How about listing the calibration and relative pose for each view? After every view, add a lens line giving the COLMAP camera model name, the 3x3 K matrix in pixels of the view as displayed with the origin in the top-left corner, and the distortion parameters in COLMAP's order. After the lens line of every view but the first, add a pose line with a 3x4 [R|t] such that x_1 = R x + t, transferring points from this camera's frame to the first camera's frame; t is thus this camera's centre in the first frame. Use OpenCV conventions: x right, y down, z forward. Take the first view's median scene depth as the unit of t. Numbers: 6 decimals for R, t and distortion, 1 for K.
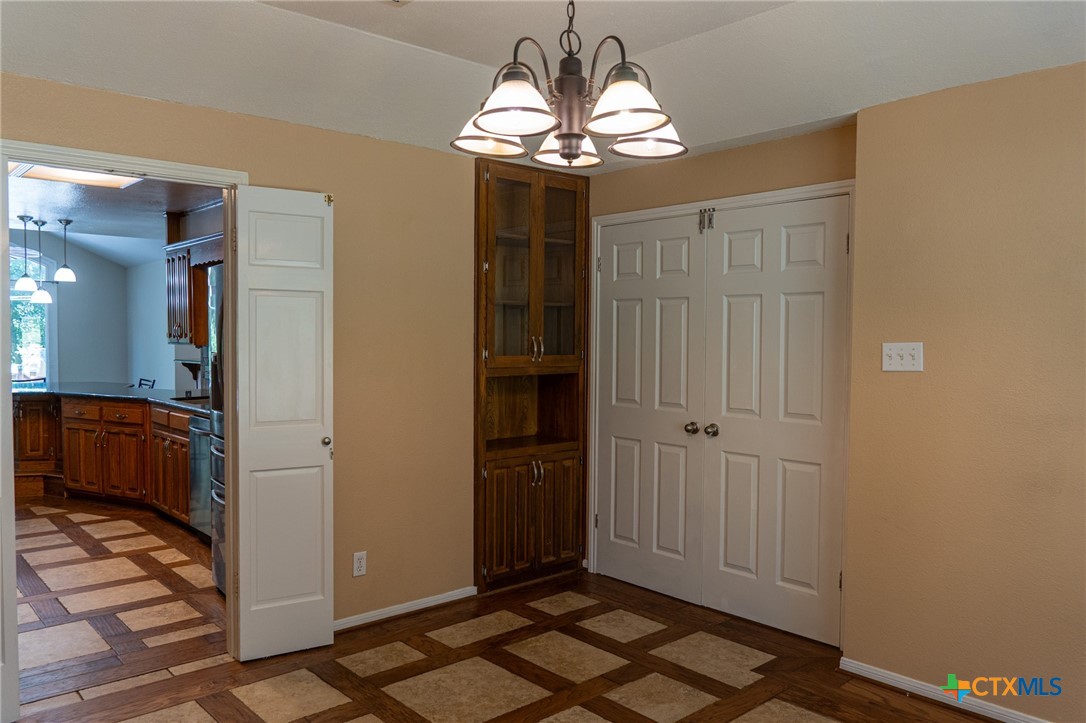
lens RADIAL K [[807.7, 0, 545.9], [0, 807.7, 363.8], [0, 0, 1]] dist [-0.006665, -0.016073]
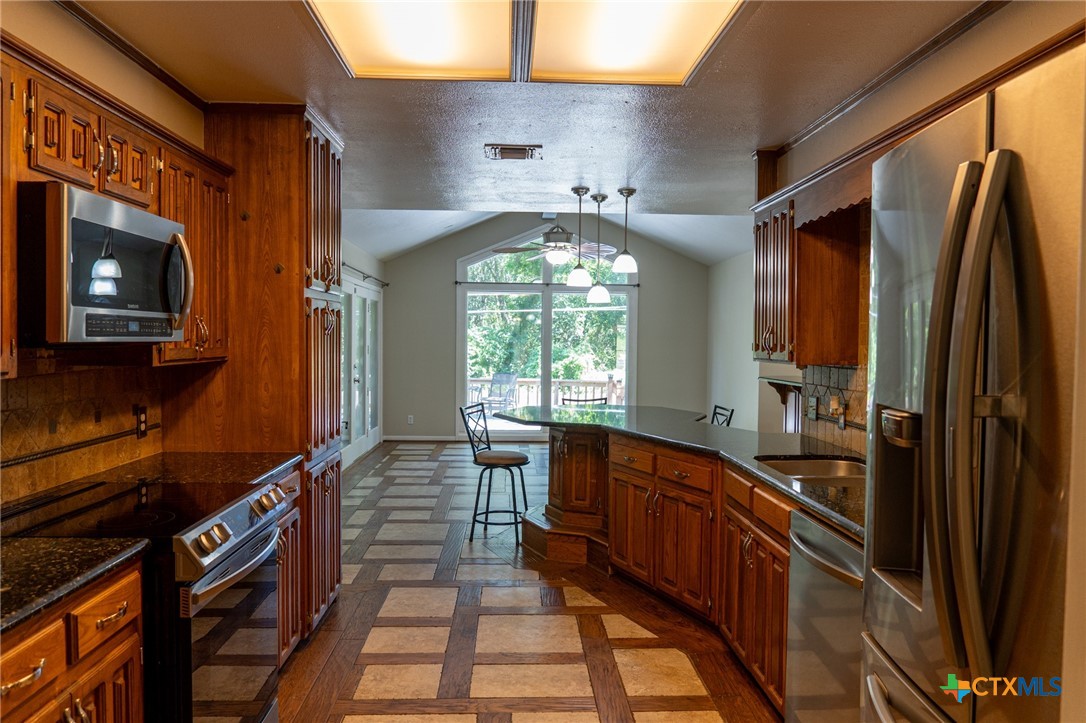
lens RADIAL K [[807.7, 0, 543.2], [0, 807.7, 362.7], [0, 0, 1]] dist [-0.006665, -0.016073]
pose [[0.771055, 0.022170, -0.636383, -0.198154], [-0.030011, 0.999548, -0.001541, -0.017502], [0.636061, 0.020287, 0.771372, 0.417177]]
